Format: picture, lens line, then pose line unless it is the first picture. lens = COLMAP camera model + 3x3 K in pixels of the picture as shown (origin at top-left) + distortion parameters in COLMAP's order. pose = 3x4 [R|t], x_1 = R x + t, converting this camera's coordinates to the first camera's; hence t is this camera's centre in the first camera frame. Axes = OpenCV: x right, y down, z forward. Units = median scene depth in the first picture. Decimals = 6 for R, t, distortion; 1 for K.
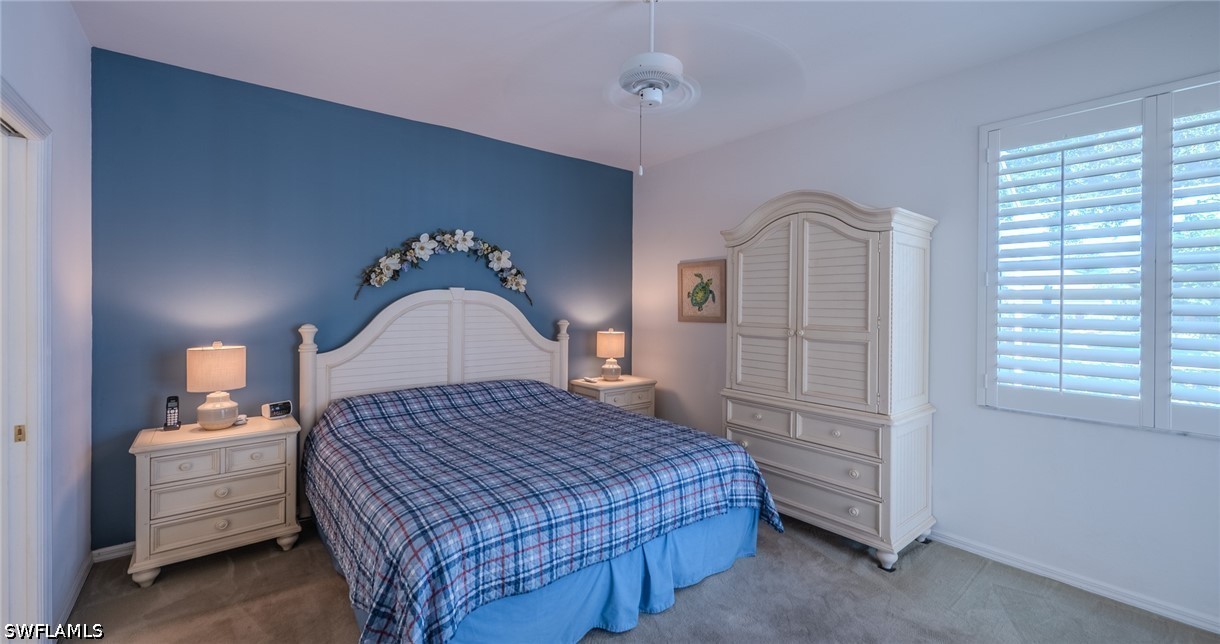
lens RADIAL K [[472.4, 0, 599.4], [0, 472.4, 306.4], [0, 0, 1]] dist [0.002415, 0.000062]
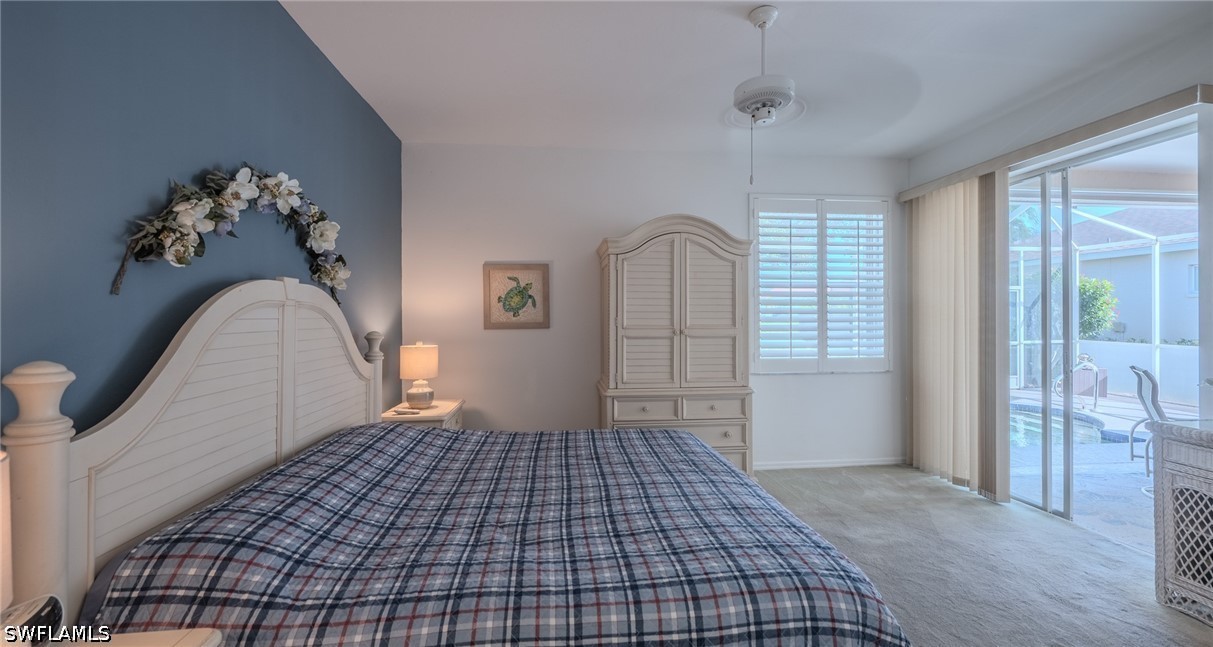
lens RADIAL K [[481.6, 0, 604.2], [0, 481.6, 313.4], [0, 0, 1]] dist [0.008646, 0.000130]
pose [[0.556672, -0.006101, 0.830710, -0.656283], [0.010004, 0.999950, 0.000641, 0.005485], [-0.830672, 0.007953, 0.556705, 0.441320]]
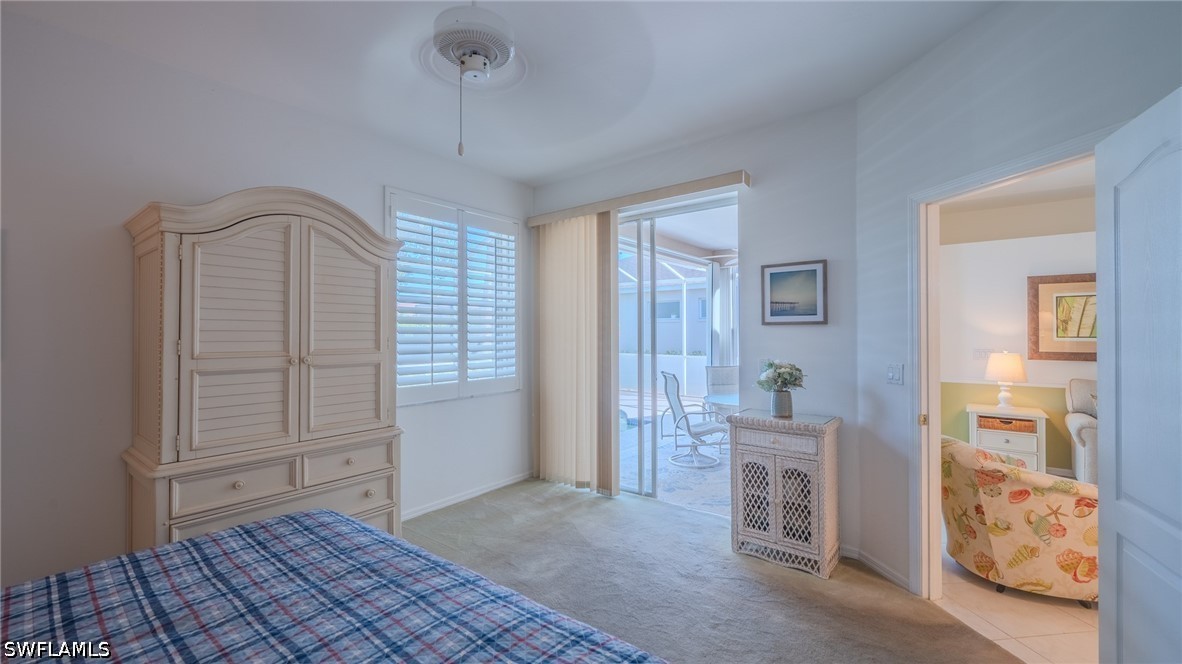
lens RADIAL K [[477.5, 0, 586.8], [0, 477.5, 328.5], [0, 0, 1]] dist [0.002363, -0.000575]
pose [[-0.210946, 0.002461, 0.977495, -0.467698], [0.005768, 0.999983, -0.001273, 0.003671], [-0.977481, 0.005369, -0.210957, 0.632837]]
